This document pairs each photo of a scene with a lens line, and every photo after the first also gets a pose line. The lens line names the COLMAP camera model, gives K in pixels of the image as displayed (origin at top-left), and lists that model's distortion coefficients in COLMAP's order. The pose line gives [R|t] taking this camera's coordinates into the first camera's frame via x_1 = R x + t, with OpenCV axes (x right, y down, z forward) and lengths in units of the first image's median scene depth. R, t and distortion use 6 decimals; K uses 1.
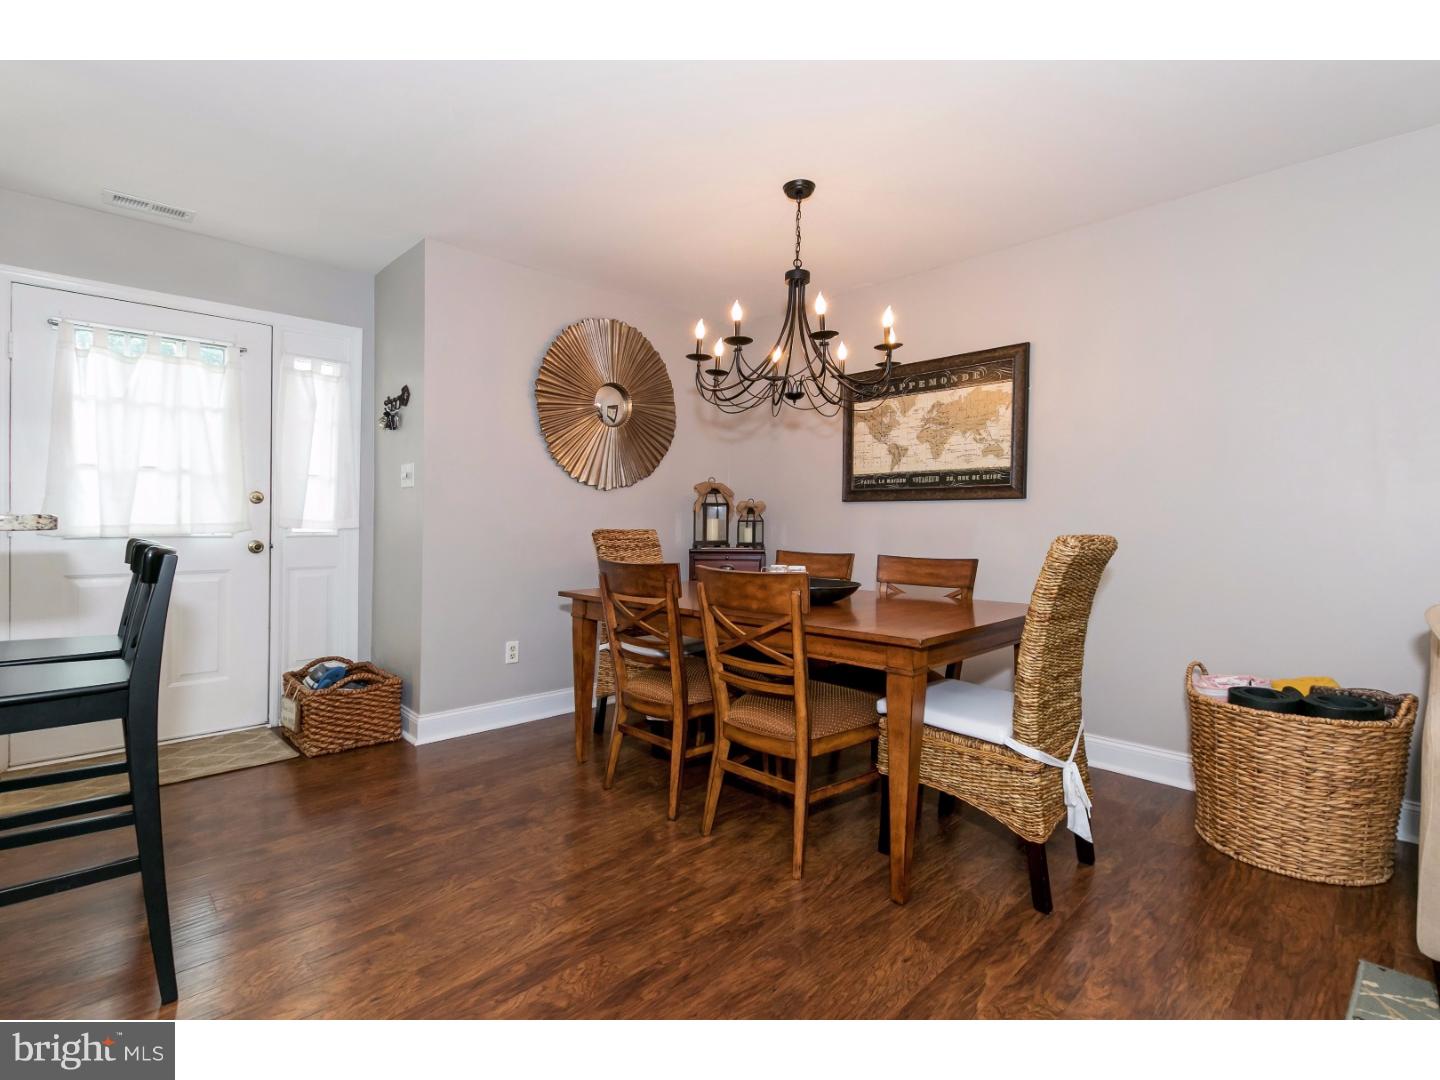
lens RADIAL K [[680.2, 0, 715.5], [0, 680.2, 536.2], [0, 0, 1]] dist [0.009526, -0.004687]
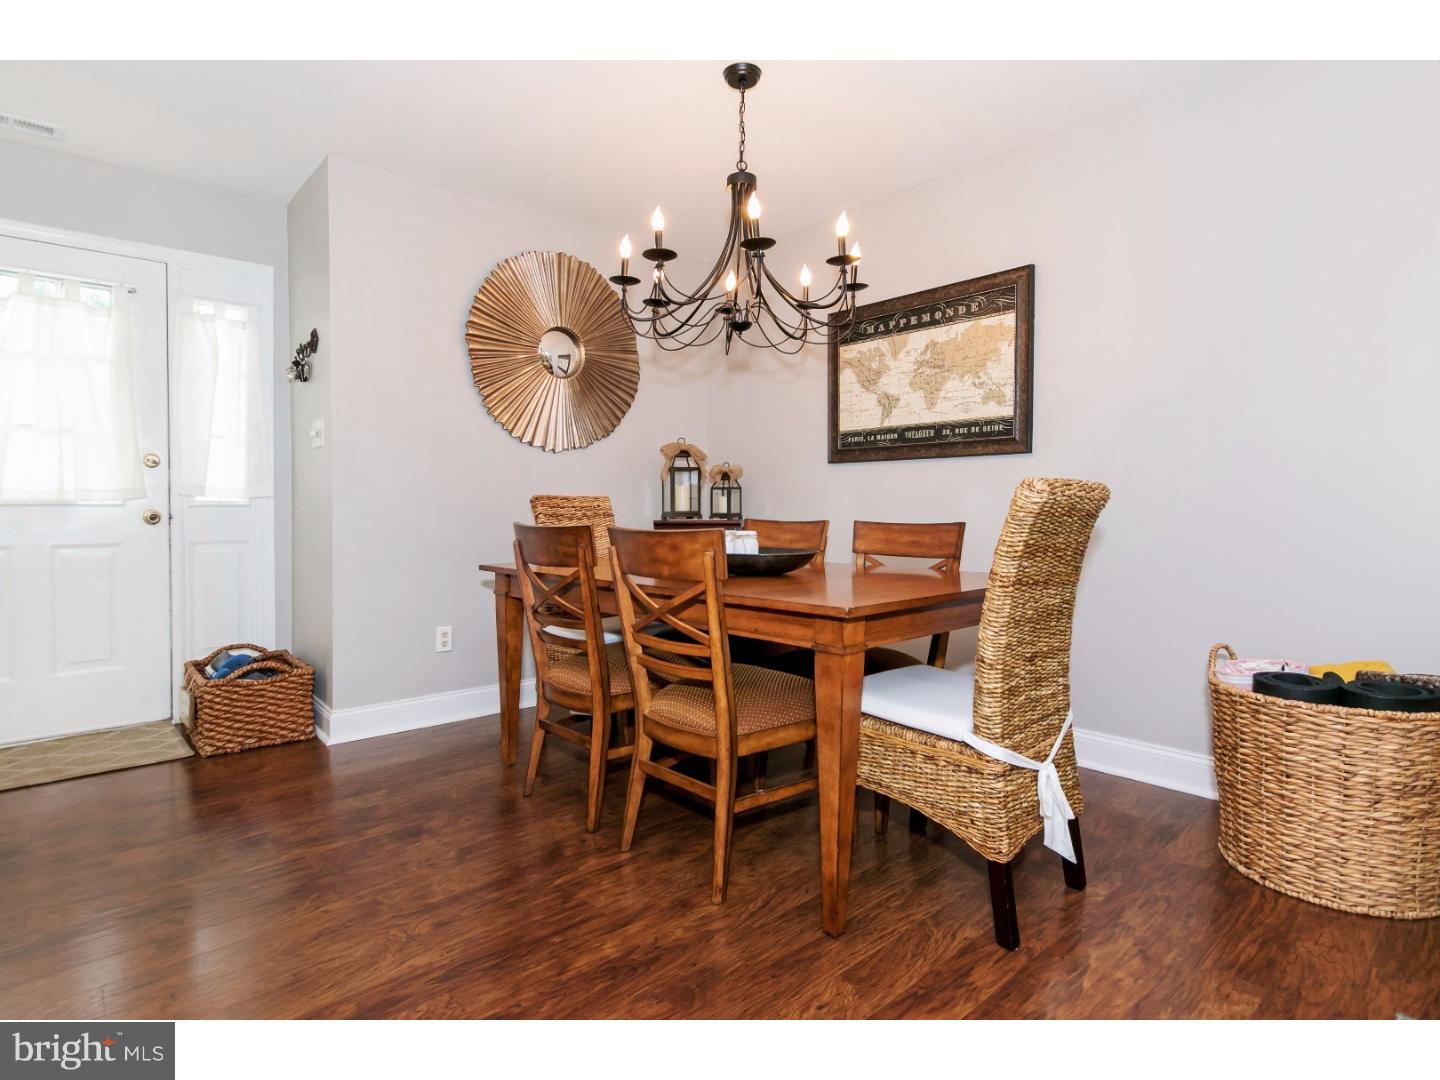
lens RADIAL K [[754.5, 0, 728.9], [0, 754.5, 528.1], [0, 0, 1]] dist [-0.002406, -0.000978]
pose [[0.999633, -0.001948, -0.027030, 0.121784], [0.002084, 0.999985, 0.005038, 0.034945], [0.027019, -0.005093, 0.999622, 0.073289]]
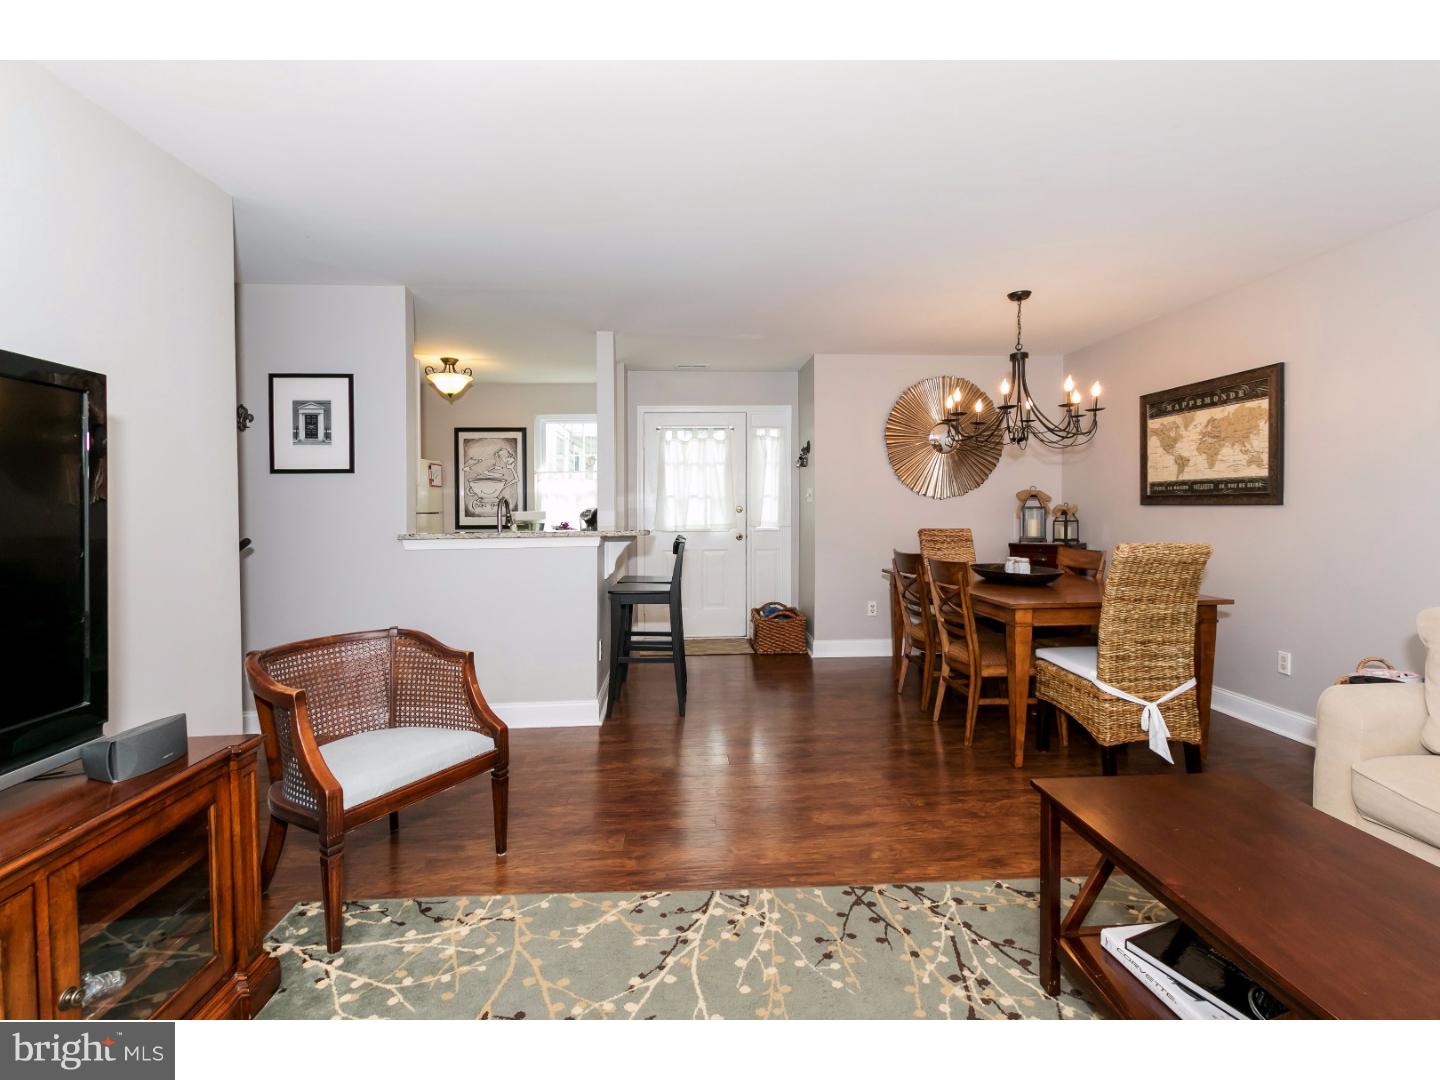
lens RADIAL K [[649.0, 0, 693.0], [0, 649.0, 550.6], [0, 0, 1]] dist [0.012927, 0.000405]
pose [[0.737394, 0.029935, -0.674799, 0.522346], [0.000711, 0.998983, 0.045093, -0.033812], [0.675462, -0.033731, 0.736623, -0.458433]]
